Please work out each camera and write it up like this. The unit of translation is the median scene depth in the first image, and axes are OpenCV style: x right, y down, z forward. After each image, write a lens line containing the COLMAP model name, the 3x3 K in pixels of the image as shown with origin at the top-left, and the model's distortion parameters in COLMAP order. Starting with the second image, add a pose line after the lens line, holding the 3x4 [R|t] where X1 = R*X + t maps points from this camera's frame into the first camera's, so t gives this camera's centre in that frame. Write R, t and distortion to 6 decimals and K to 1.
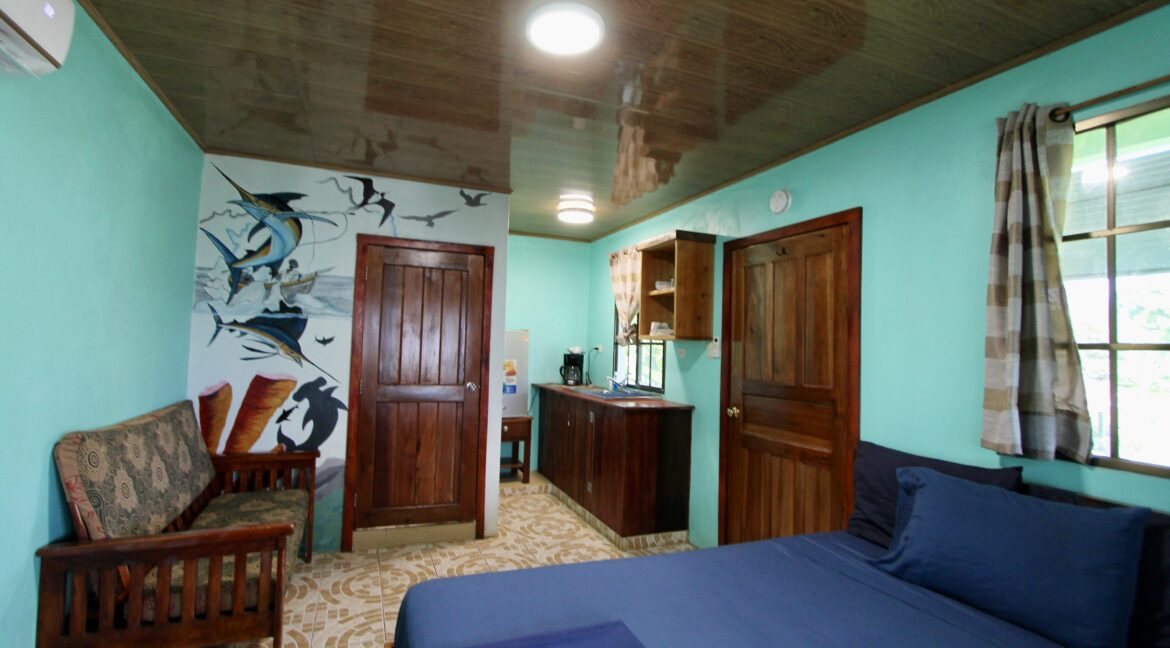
lens RADIAL K [[548.1, 0, 585.0], [0, 548.1, 324.0], [0, 0, 1]] dist [-0.023595, -0.000094]
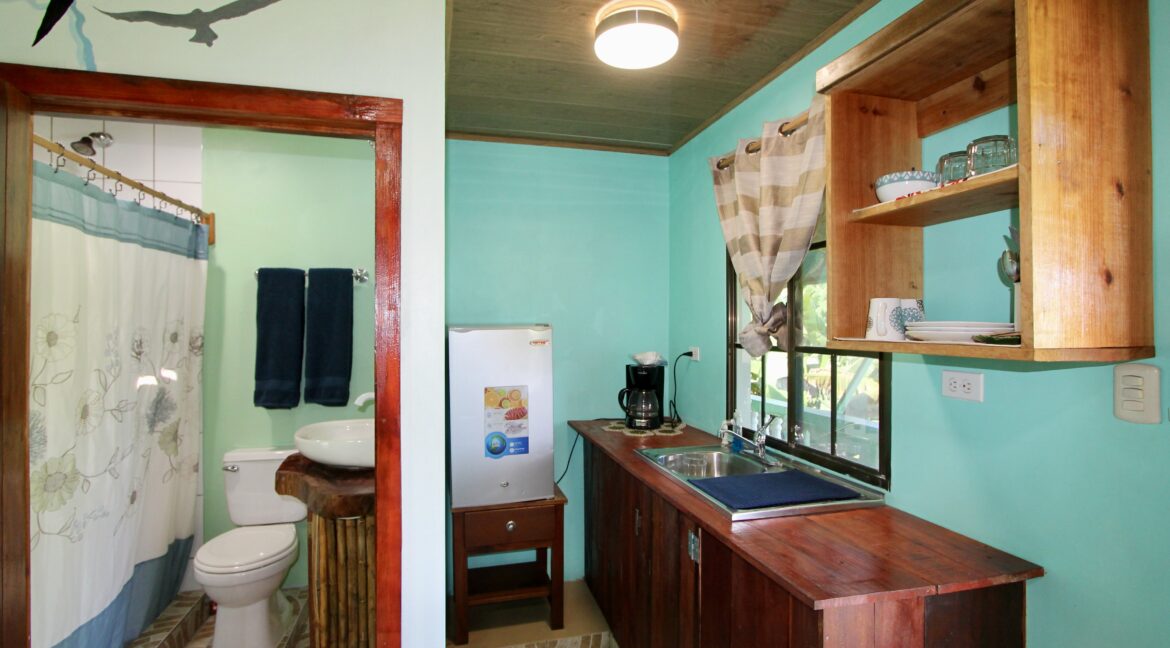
lens RADIAL K [[548.1, 0, 585.0], [0, 548.1, 324.0], [0, 0, 1]] dist [-0.023595, -0.000094]
pose [[0.990409, -0.031695, -0.134479, -0.006269], [0.036476, 0.998782, 0.033234, -0.004300], [0.133261, -0.037821, 0.990359, 0.532138]]
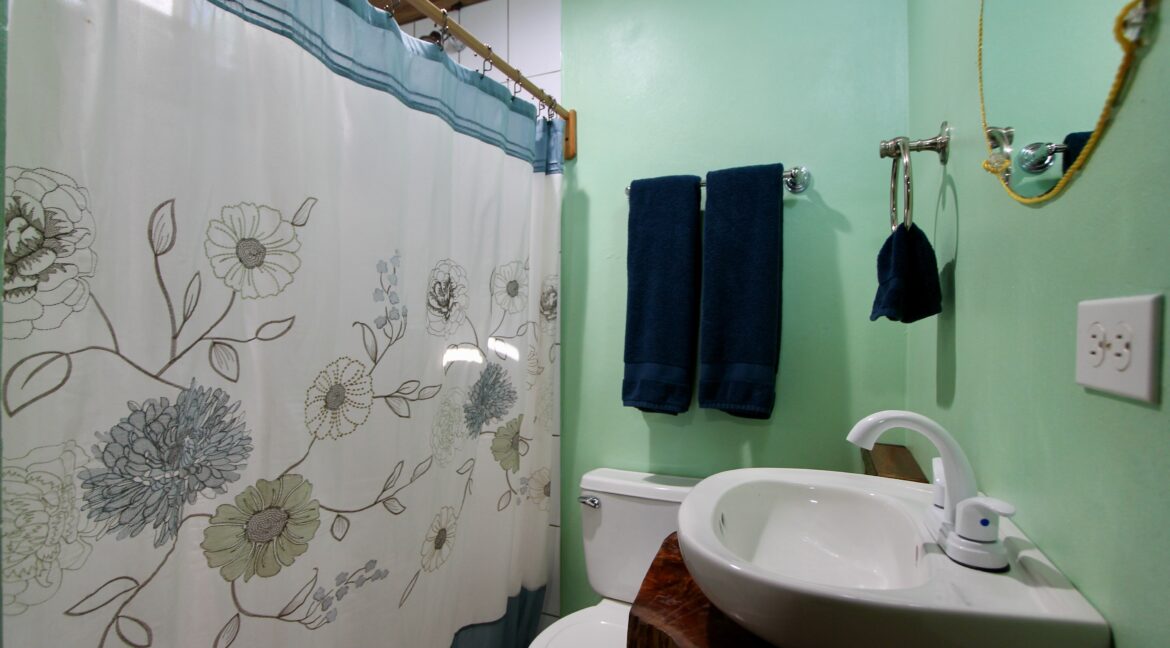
lens RADIAL K [[548.1, 0, 585.0], [0, 548.1, 324.0], [0, 0, 1]] dist [-0.023595, -0.000094]
pose [[0.688977, -0.024344, -0.724374, -0.120174], [0.043670, 0.999014, 0.007963, 0.018391], [0.723466, -0.037120, 0.689361, 0.691130]]
